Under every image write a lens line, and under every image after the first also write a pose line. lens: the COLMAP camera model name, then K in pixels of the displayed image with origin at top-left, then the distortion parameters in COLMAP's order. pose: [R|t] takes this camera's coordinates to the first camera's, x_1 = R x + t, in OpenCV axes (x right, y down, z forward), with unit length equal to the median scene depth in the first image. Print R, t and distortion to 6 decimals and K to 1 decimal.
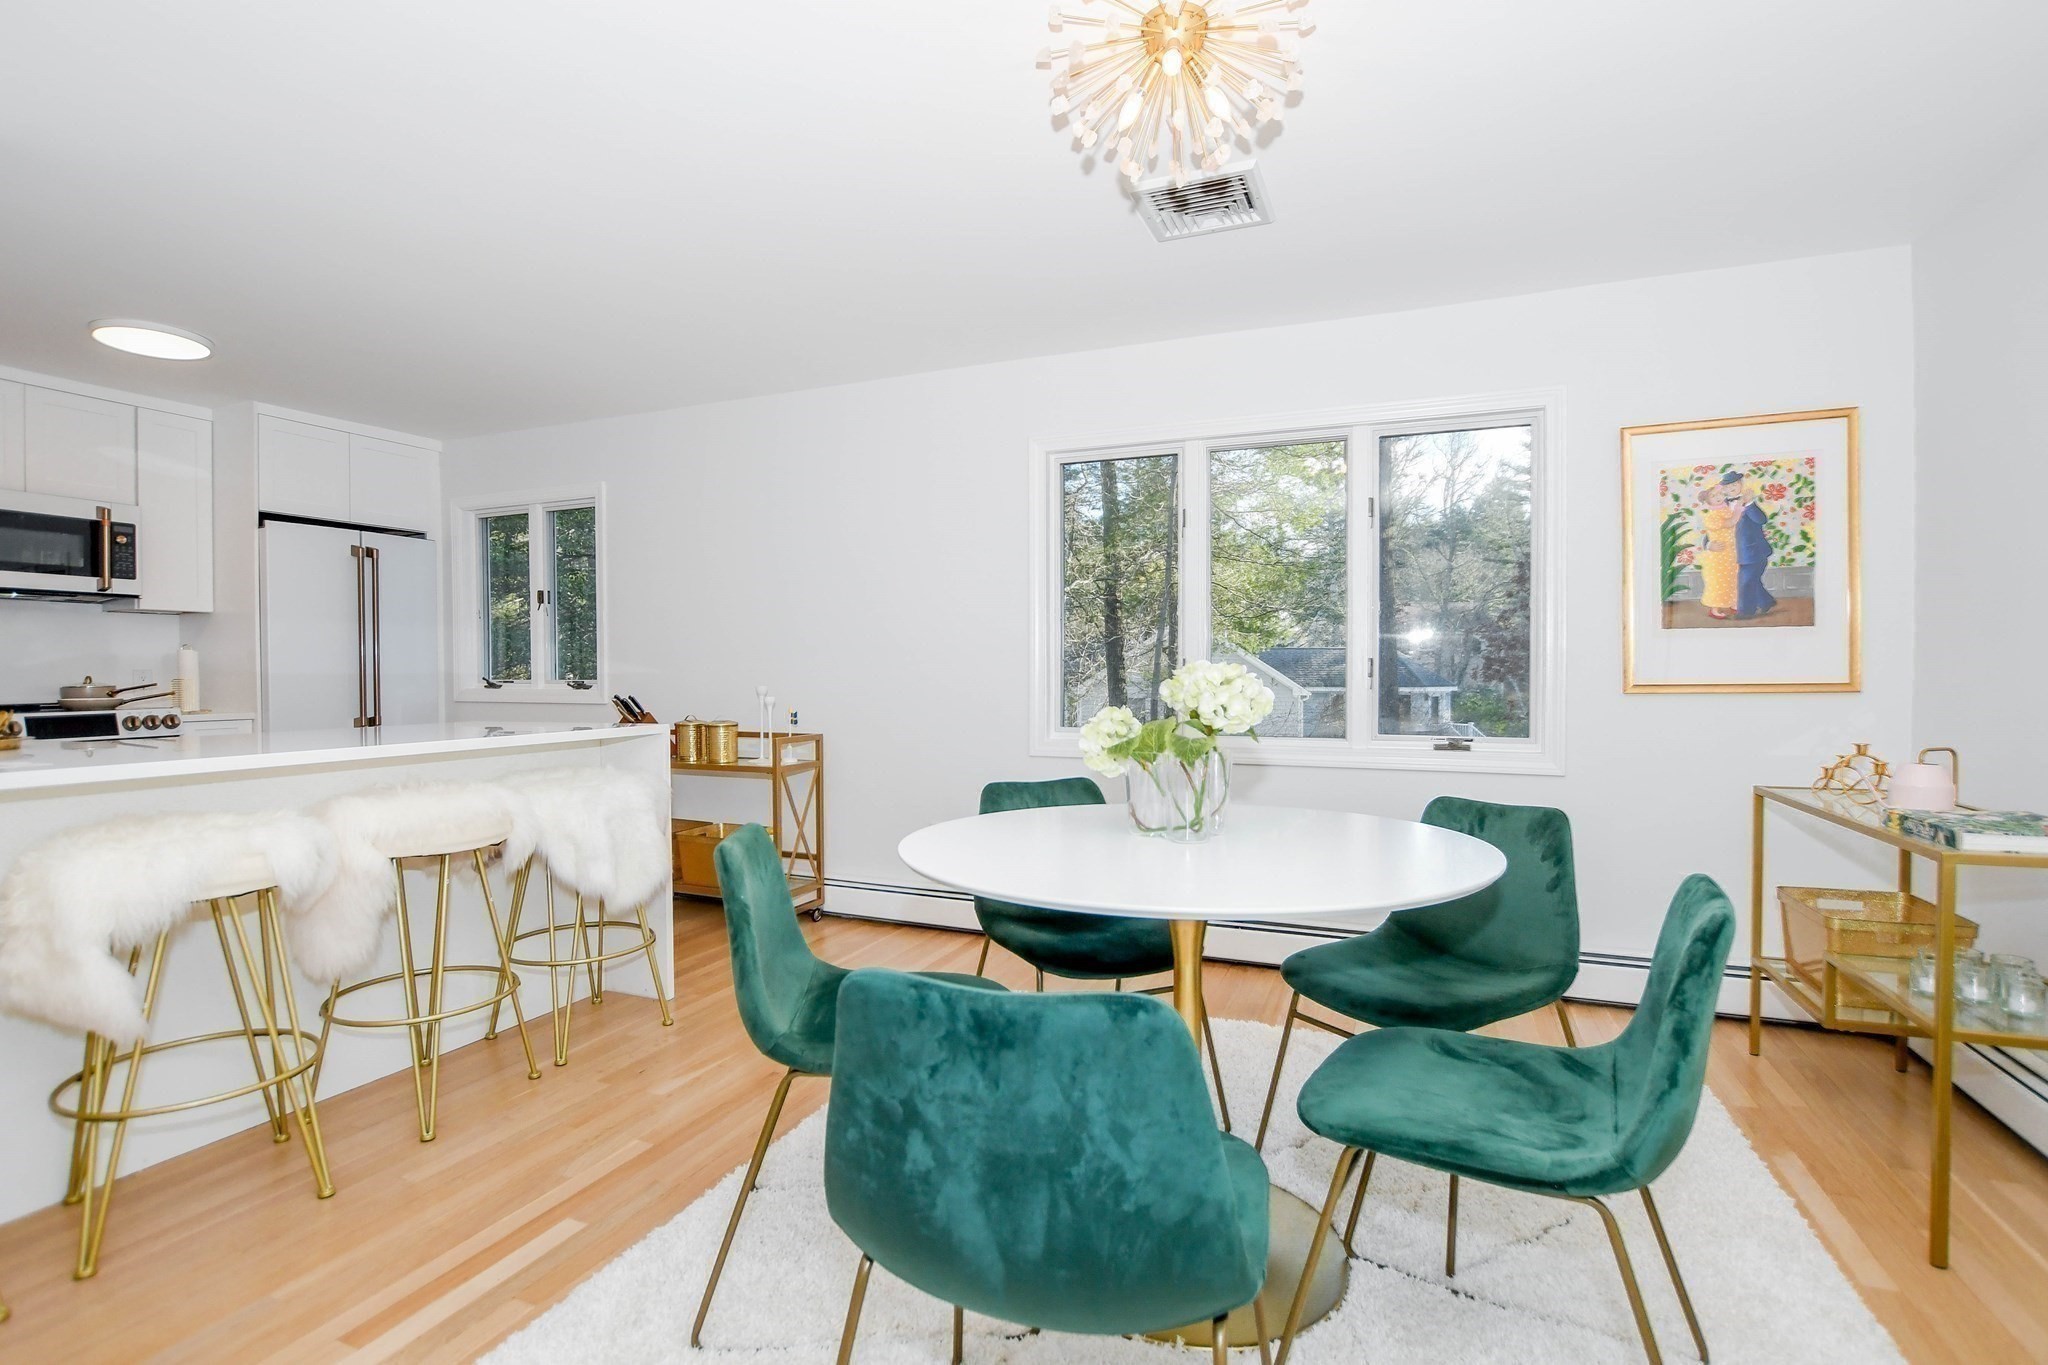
lens RADIAL K [[961.2, 0, 1025.1], [0, 961.2, 688.8], [0, 0, 1]] dist [-0.036916, 0.006141]
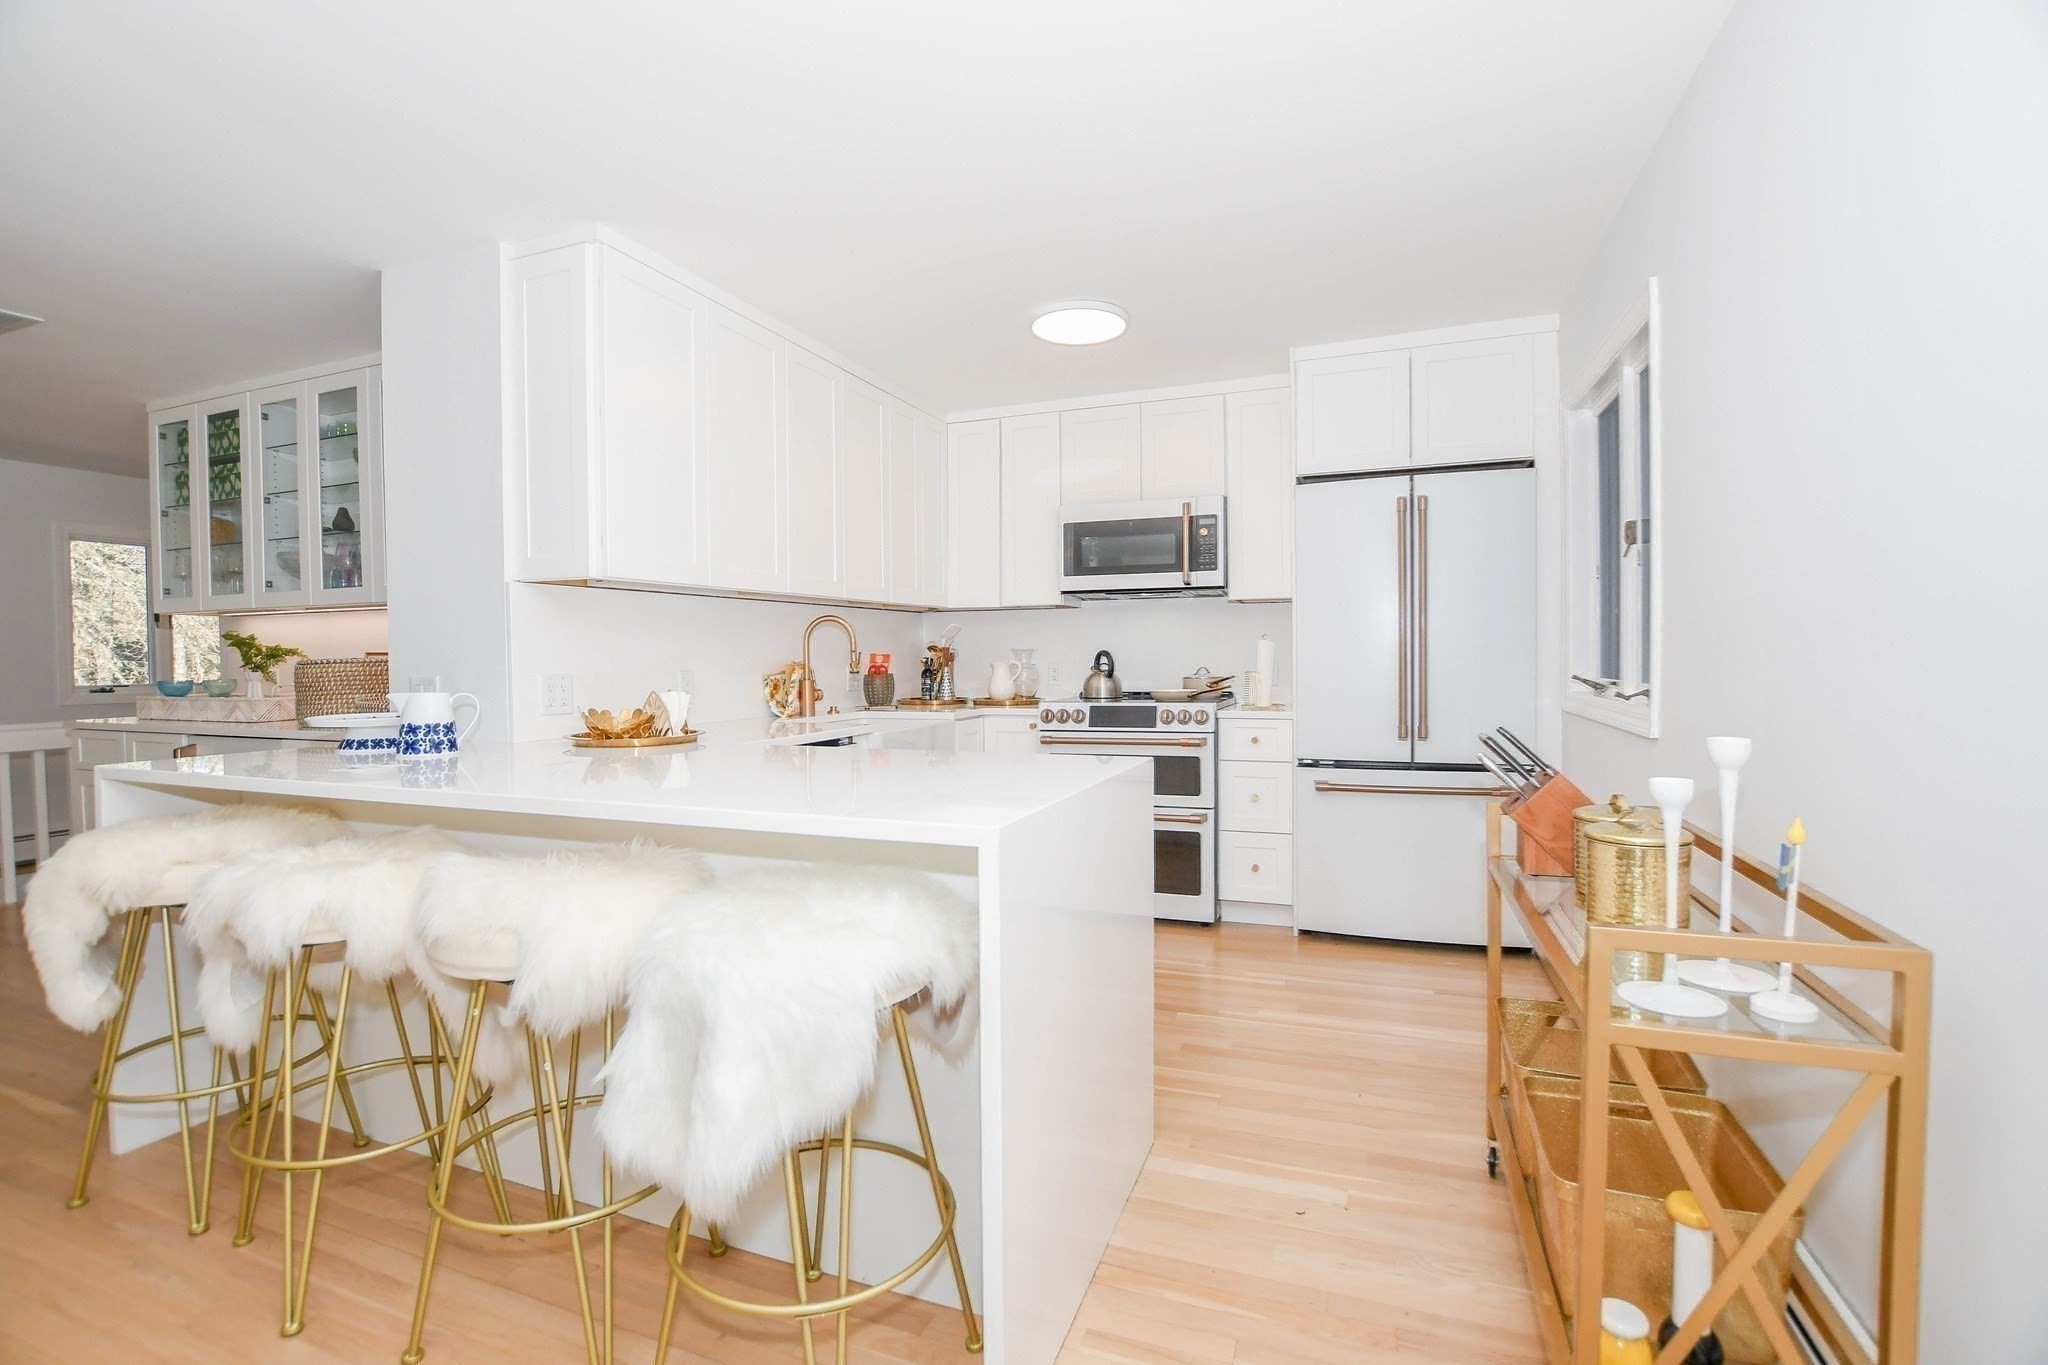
lens RADIAL K [[914.9, 0, 1017.3], [0, 914.9, 673.9], [0, 0, 1]] dist [-0.036618, 0.008018]
pose [[0.022925, 0.021719, -0.999501, 0.008592], [-0.010966, 0.999709, 0.021472, -0.026378], [0.999677, 0.010468, 0.023156, 0.780321]]
